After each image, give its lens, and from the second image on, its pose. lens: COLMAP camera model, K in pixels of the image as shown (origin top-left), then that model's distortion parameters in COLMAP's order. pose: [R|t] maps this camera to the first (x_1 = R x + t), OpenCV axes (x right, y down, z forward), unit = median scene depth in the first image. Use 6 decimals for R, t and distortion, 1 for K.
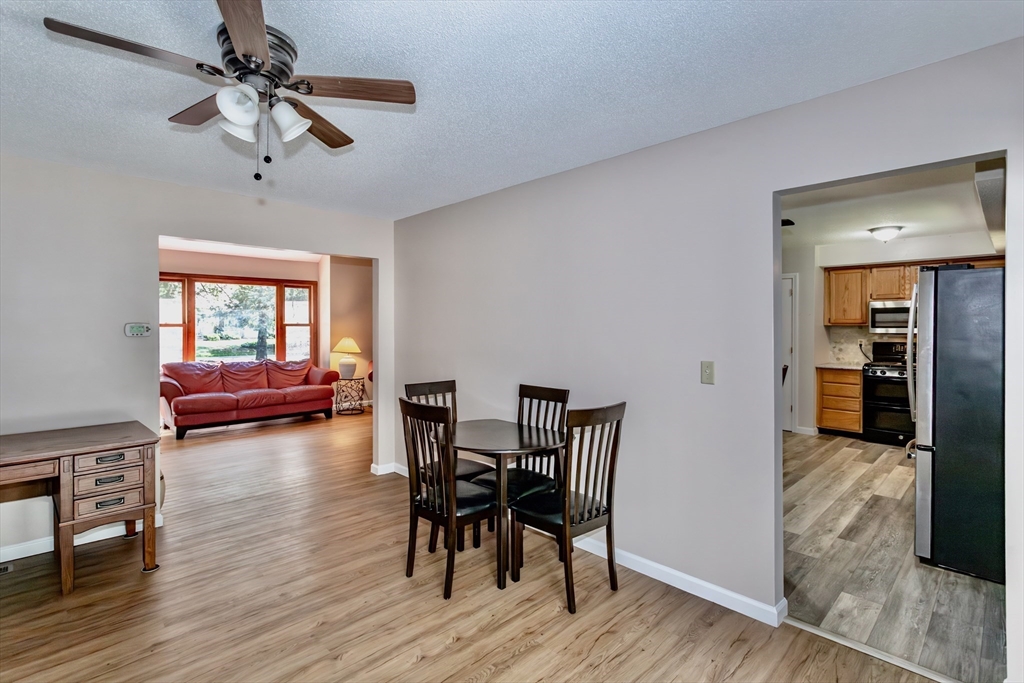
lens RADIAL K [[492.7, 0, 513.0], [0, 492.7, 326.1], [0, 0, 1]] dist [0.001393, -0.000284]
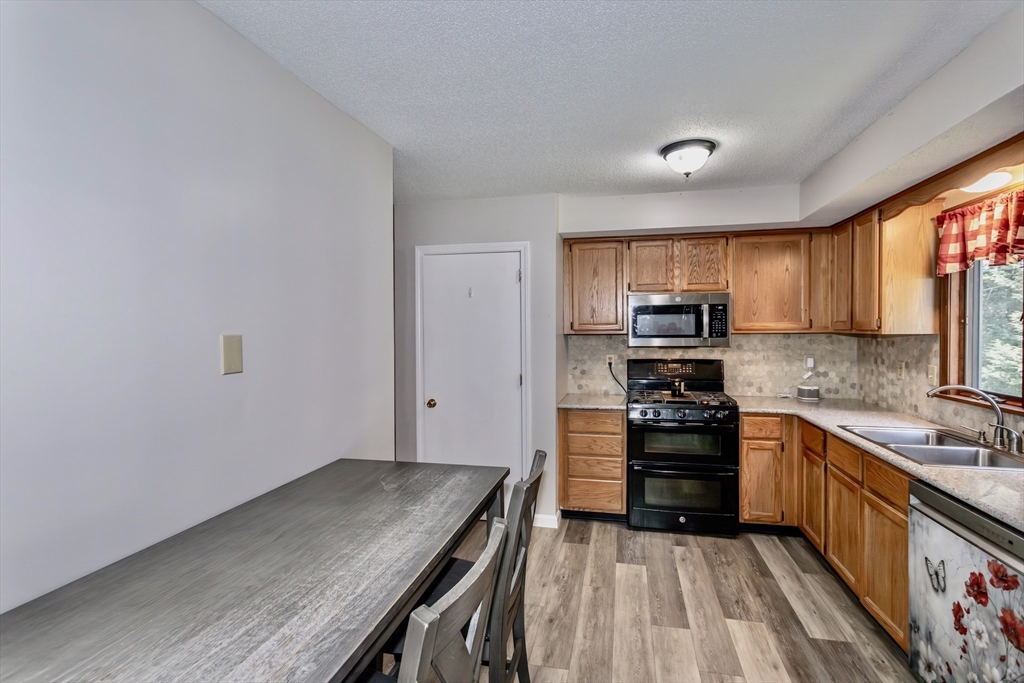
lens RADIAL K [[492.7, 0, 513.3], [0, 492.7, 337.3], [0, 0, 1]] dist [0.001393, -0.000284]
pose [[0.844219, -0.018001, 0.535696, 0.266912], [0.010132, 0.999793, 0.017629, -0.009423], [-0.535903, -0.009455, 0.844227, 0.550058]]
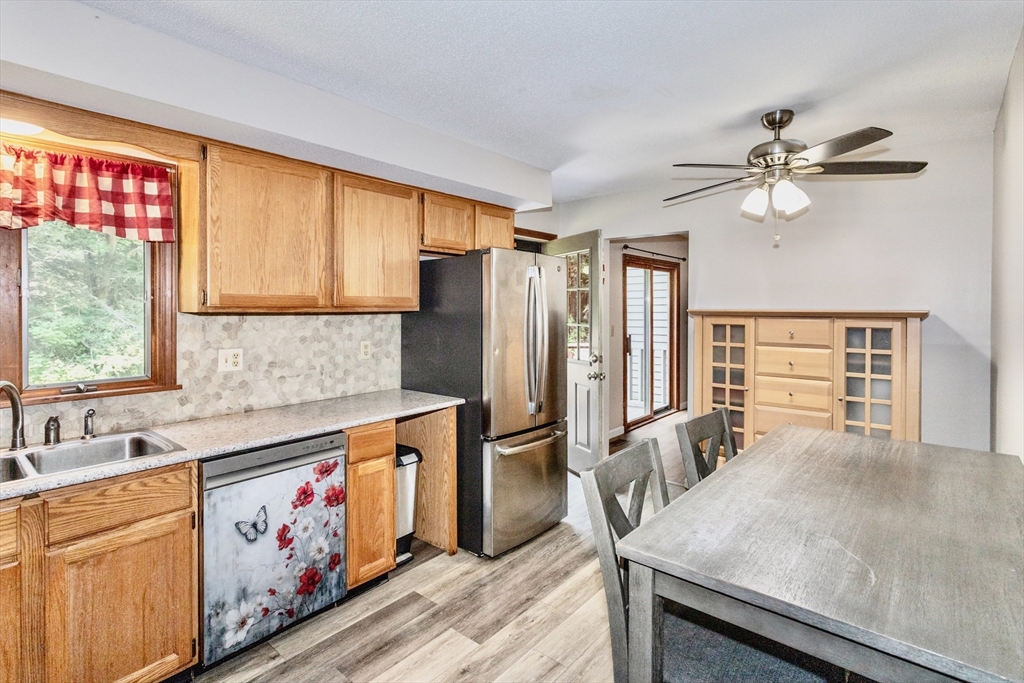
lens RADIAL K [[492.7, 0, 520.5], [0, 492.7, 314.1], [0, 0, 1]] dist [0.001393, -0.000284]
pose [[-0.995006, 0.002408, -0.099785, 0.444297], [0.001583, 0.999964, 0.008342, -0.004331], [0.099802, 0.008142, -0.994974, 0.907953]]
